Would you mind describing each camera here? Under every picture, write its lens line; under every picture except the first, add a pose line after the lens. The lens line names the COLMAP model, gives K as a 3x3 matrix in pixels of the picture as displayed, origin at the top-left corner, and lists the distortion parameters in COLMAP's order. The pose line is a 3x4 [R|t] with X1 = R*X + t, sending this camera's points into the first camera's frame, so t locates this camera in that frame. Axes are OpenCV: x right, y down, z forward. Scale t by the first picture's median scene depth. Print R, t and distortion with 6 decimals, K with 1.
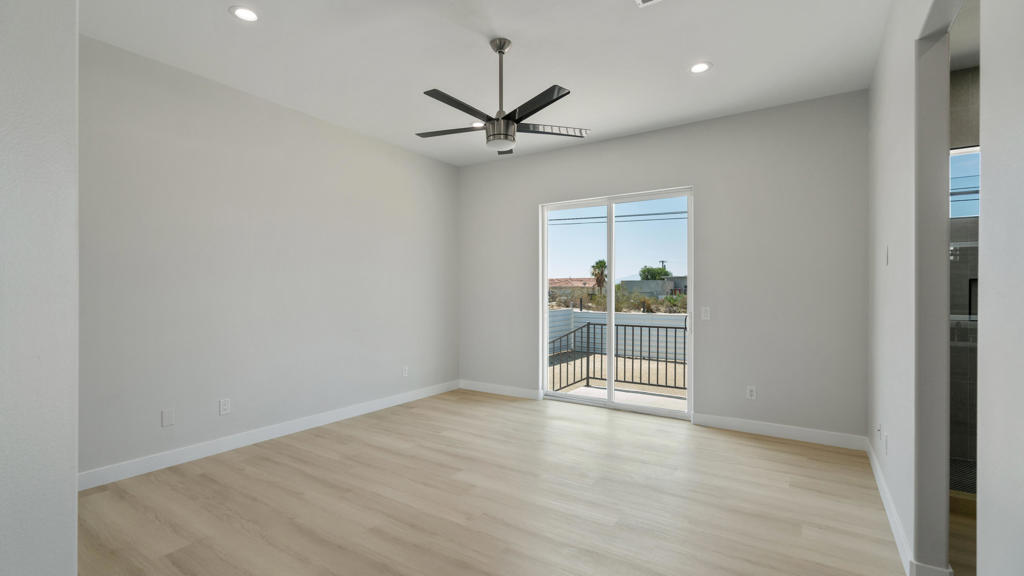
lens RADIAL K [[466.5, 0, 506.8], [0, 466.5, 288.7], [0, 0, 1]] dist [-0.001952, 0.000020]
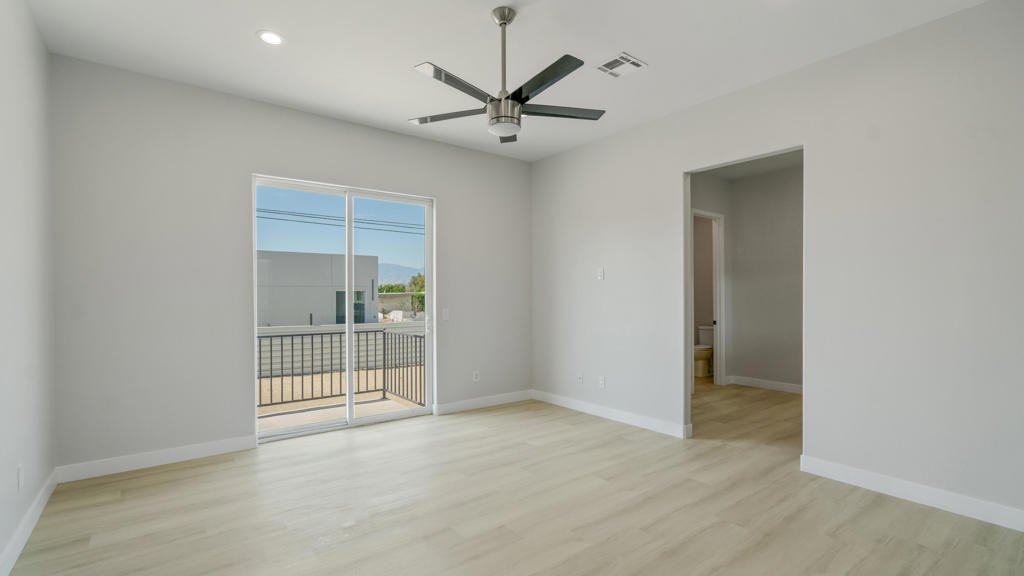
lens RADIAL K [[466.5, 0, 505.5], [0, 466.5, 296.1], [0, 0, 1]] dist [-0.001952, 0.000020]
pose [[0.310201, -0.002722, 0.950667, -0.631949], [-0.001417, 0.999993, 0.003325, 0.004976], [-0.950670, -0.002379, 0.310196, 0.538083]]
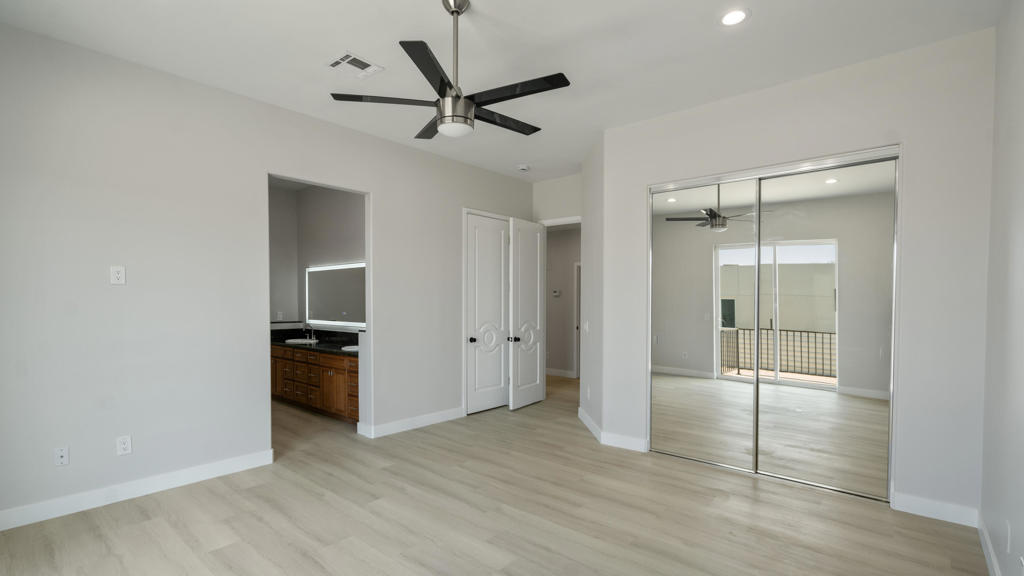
lens RADIAL K [[466.5, 0, 510.2], [0, 466.5, 295.5], [0, 0, 1]] dist [-0.001952, 0.000020]
pose [[-0.993072, 0.001562, 0.117501, -0.152673], [-0.000226, 0.999884, -0.015201, -0.006179], [-0.117511, -0.015122, -0.992956, 1.342971]]
